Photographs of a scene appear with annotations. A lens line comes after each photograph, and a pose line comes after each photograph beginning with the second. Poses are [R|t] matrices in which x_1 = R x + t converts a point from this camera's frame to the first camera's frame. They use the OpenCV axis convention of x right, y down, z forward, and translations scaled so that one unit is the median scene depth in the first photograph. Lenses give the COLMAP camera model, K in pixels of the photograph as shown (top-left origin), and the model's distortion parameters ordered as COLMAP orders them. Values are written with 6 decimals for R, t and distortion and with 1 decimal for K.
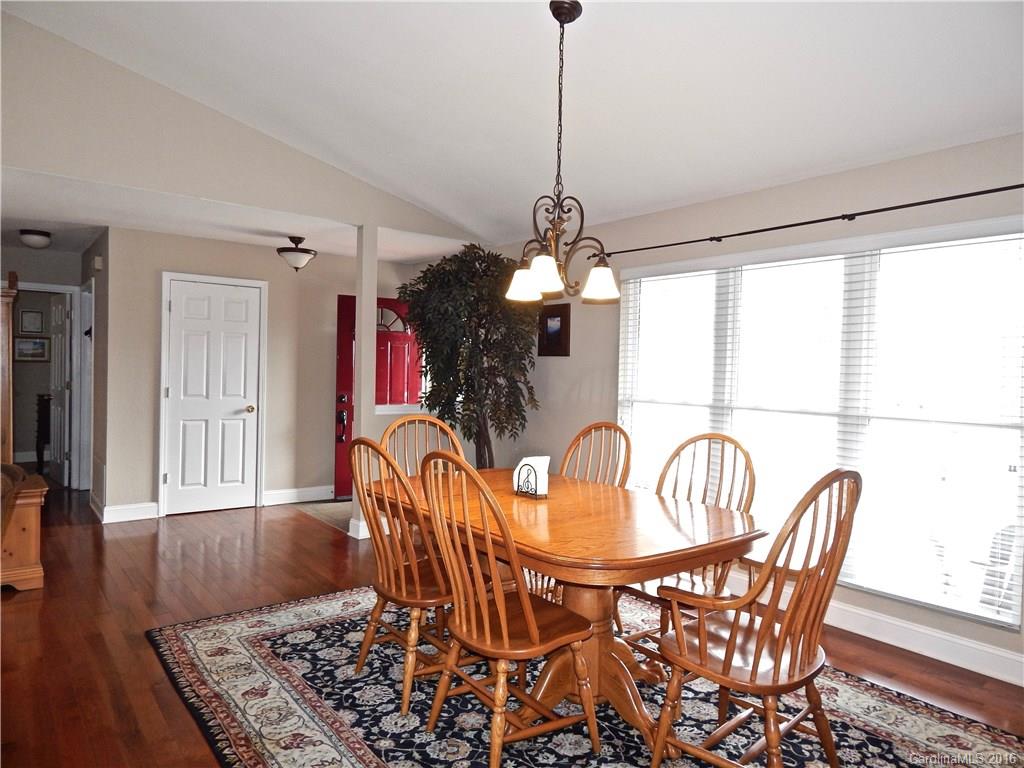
lens RADIAL K [[669.8, 0, 512.0], [0, 669.8, 384.0], [0, 0, 1]] dist [0.005717, -0.000926]
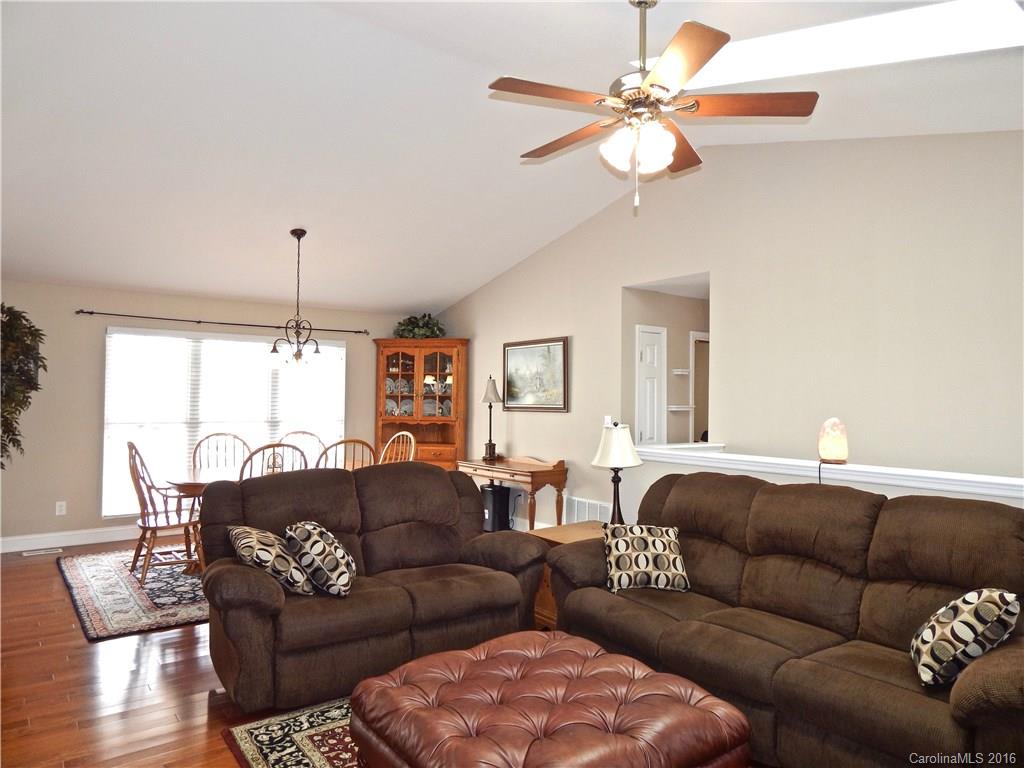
lens RADIAL K [[673.4, 0, 516.4], [0, 673.4, 383.6], [0, 0, 1]] dist [0.000574, -0.004008]
pose [[0.009016, 0.000830, 0.999959, -1.858334], [0.017194, 0.999852, -0.000985, -0.063893], [-0.999812, 0.017202, 0.009001, 0.274914]]
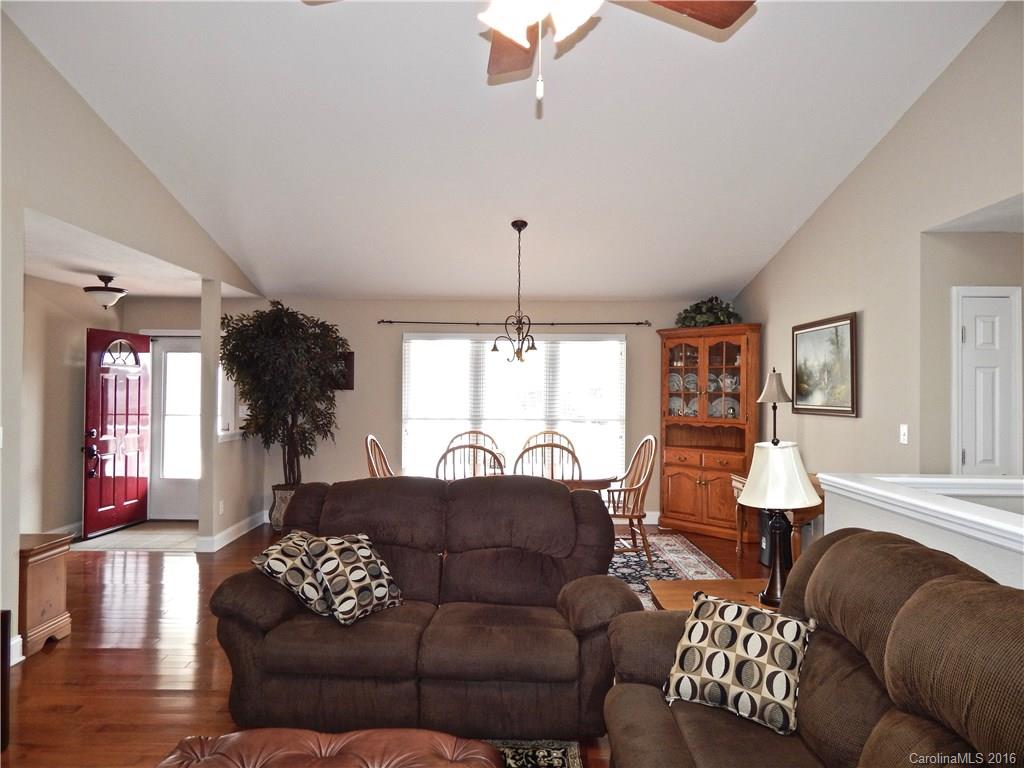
lens RADIAL K [[677.3, 0, 510.5], [0, 677.3, 379.2], [0, 0, 1]] dist [-0.003522, -0.001163]
pose [[0.616191, -0.006461, 0.787570, -1.414018], [0.027458, 0.999535, -0.013283, -0.060758], [-0.787118, 0.029810, 0.616082, -0.204959]]
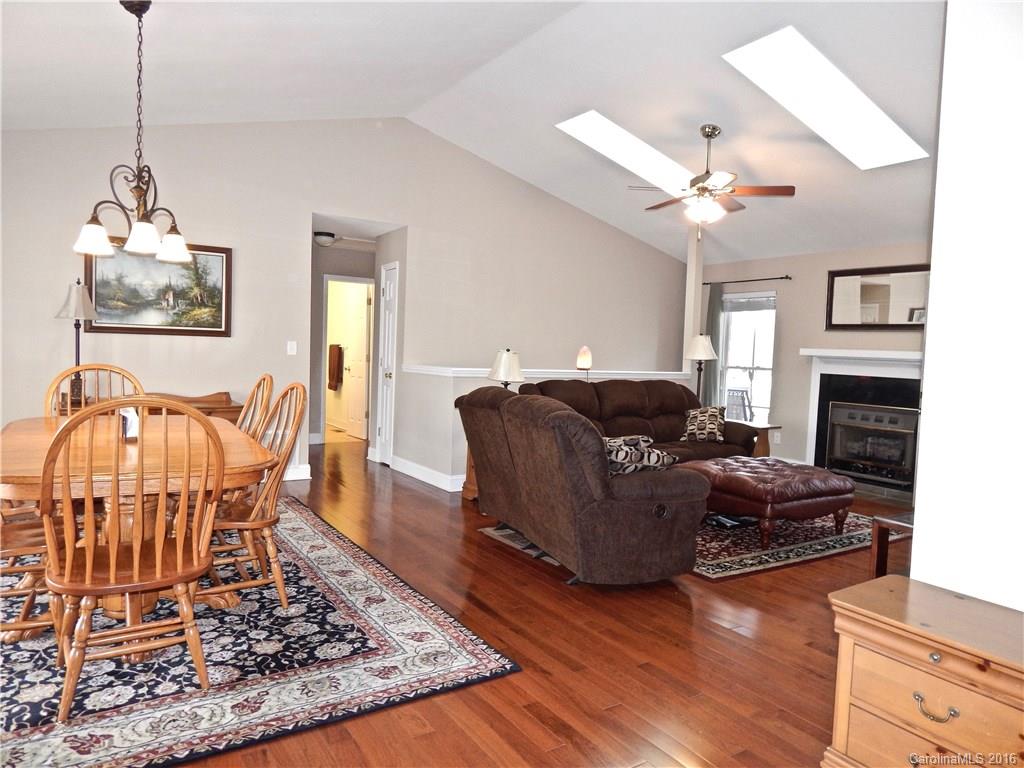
lens RADIAL K [[669.8, 0, 512.0], [0, 669.8, 384.0], [0, 0, 1]] dist [0.005717, -0.000926]
pose [[-0.994440, -0.063531, 0.083978, -0.636401], [-0.056800, 0.995155, 0.080251, -0.034910], [-0.088669, 0.075035, -0.993231, 1.941403]]
